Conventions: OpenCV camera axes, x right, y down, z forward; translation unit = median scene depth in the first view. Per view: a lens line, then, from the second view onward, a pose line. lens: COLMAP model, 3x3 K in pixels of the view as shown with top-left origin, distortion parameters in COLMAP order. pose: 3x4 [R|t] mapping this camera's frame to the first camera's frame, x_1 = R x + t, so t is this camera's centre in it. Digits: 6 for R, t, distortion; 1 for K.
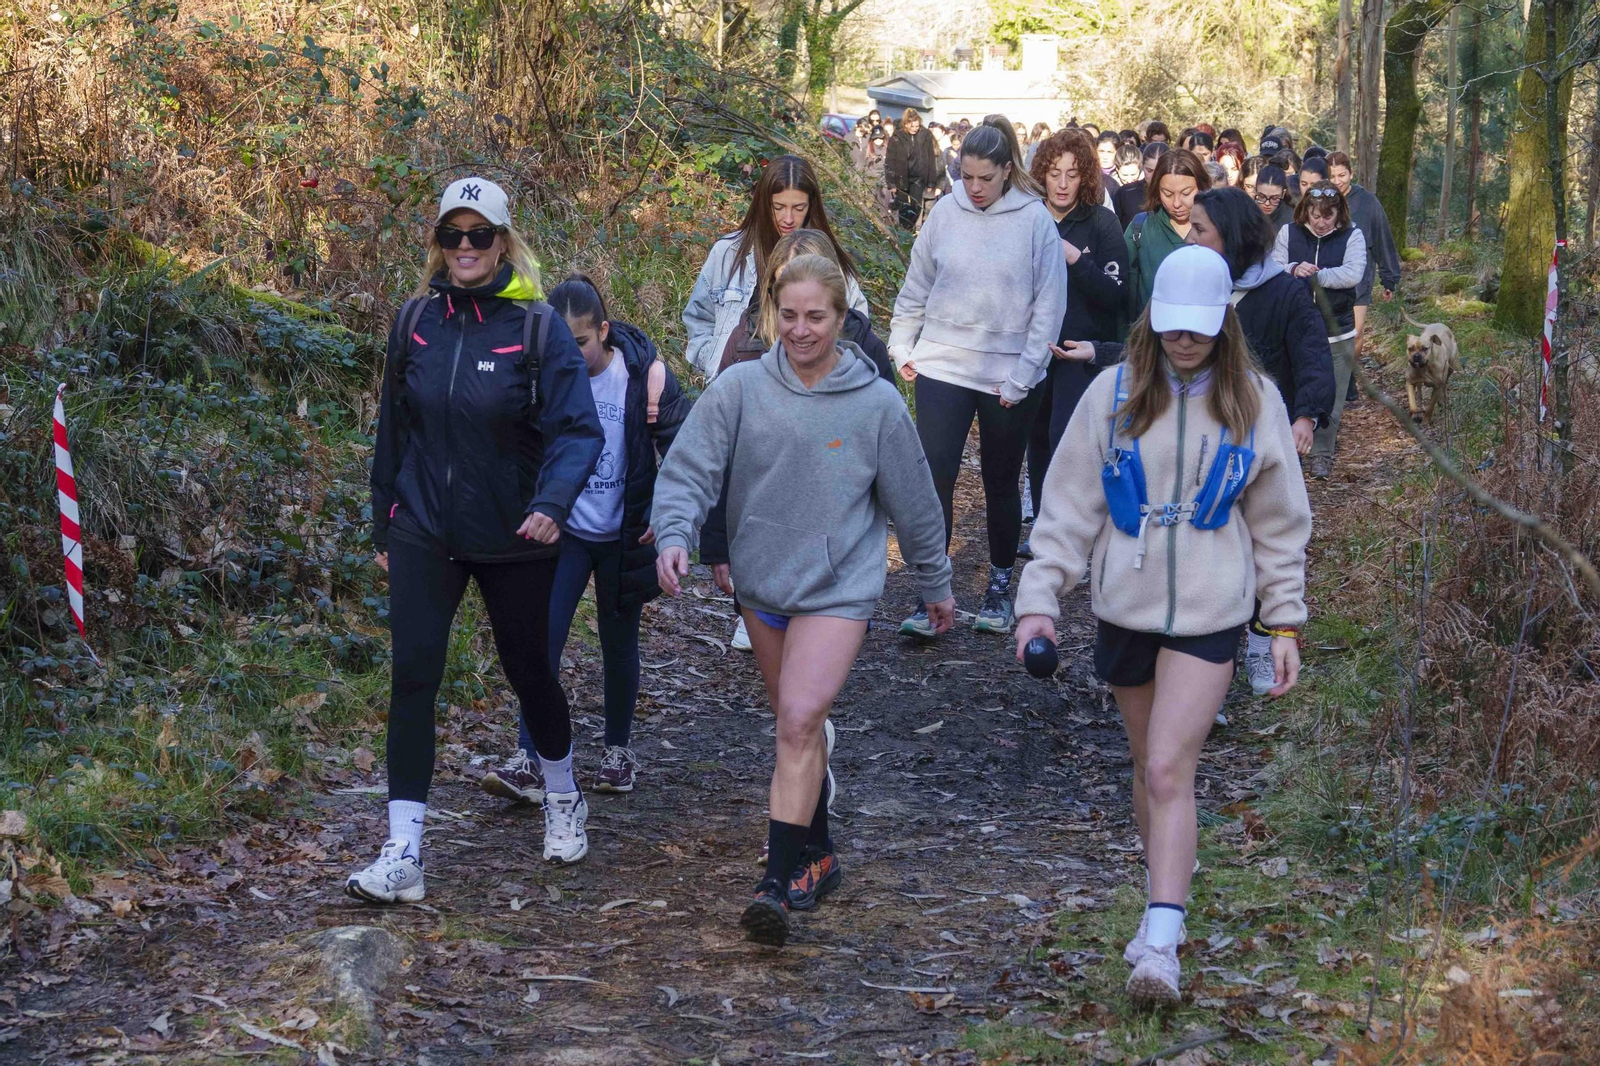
lens RADIAL K [[4211.5, 0, 798.7], [0, 4211.5, 535.7], [0, 0, 1]] dist [0.016597, 0.000000]
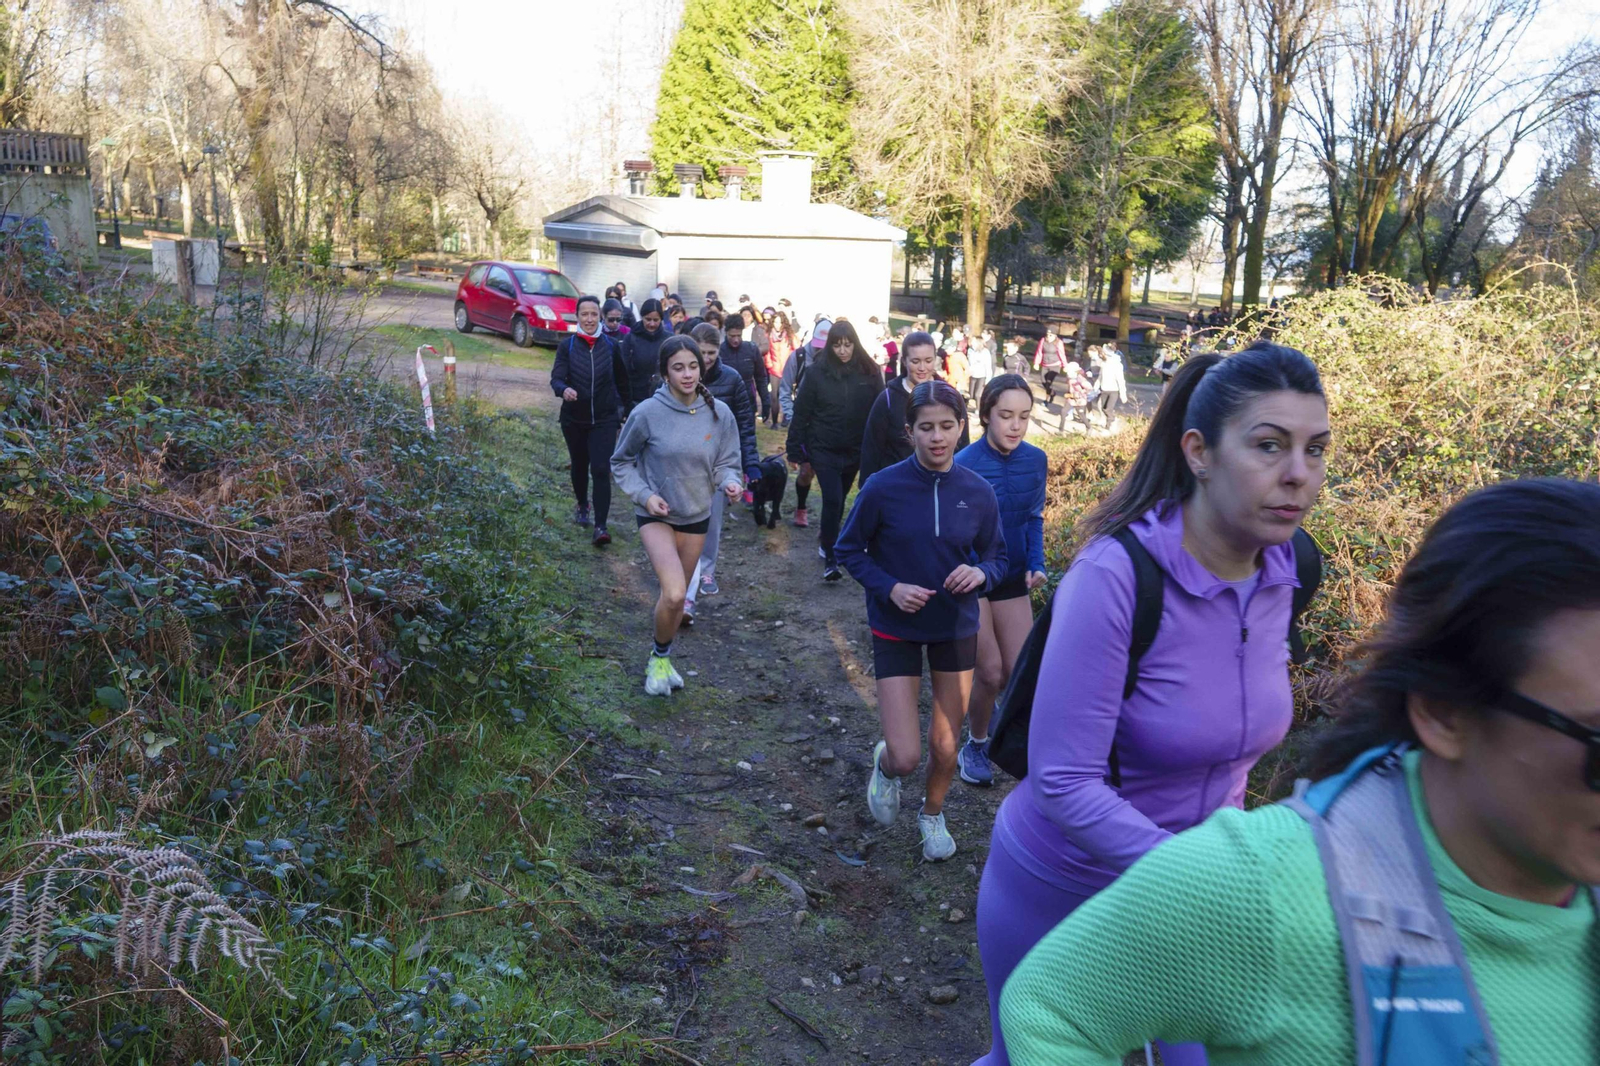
lens RADIAL K [[1228.8, 0, 804.9], [0, 1228.8, 530.3], [0, 0, 1]] dist [0.010236, -0.001760]
pose [[0.970227, -0.049208, 0.237148, 0.015790], [0.025696, 0.994531, 0.101235, -0.158807], [-0.240832, -0.092127, 0.966184, 1.655868]]
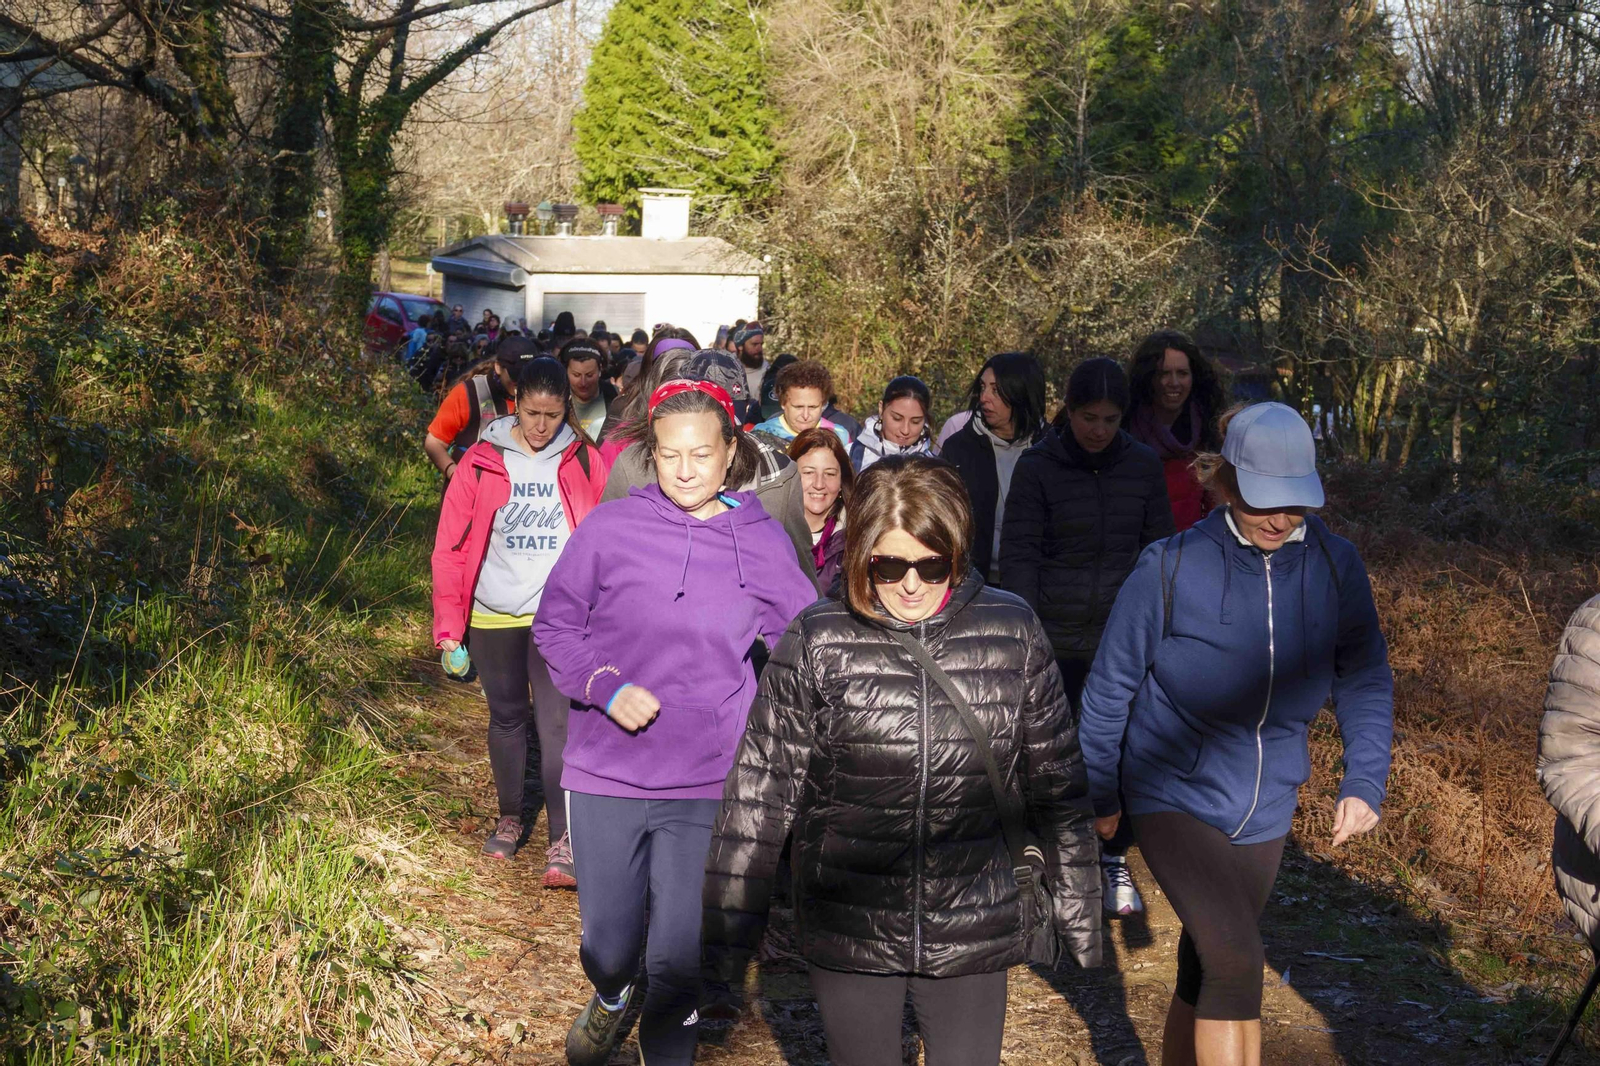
lens RADIAL K [[3292.0, 0, 797.0], [0, 3292.0, 529.8], [0, 0, 1]] dist [-0.006171, 0.000000]
pose [[0.991000, -0.002163, 0.133844, 0.005207], [0.005703, 0.999644, -0.026067, -0.091494], [-0.133740, 0.026595, 0.990660, 0.891094]]
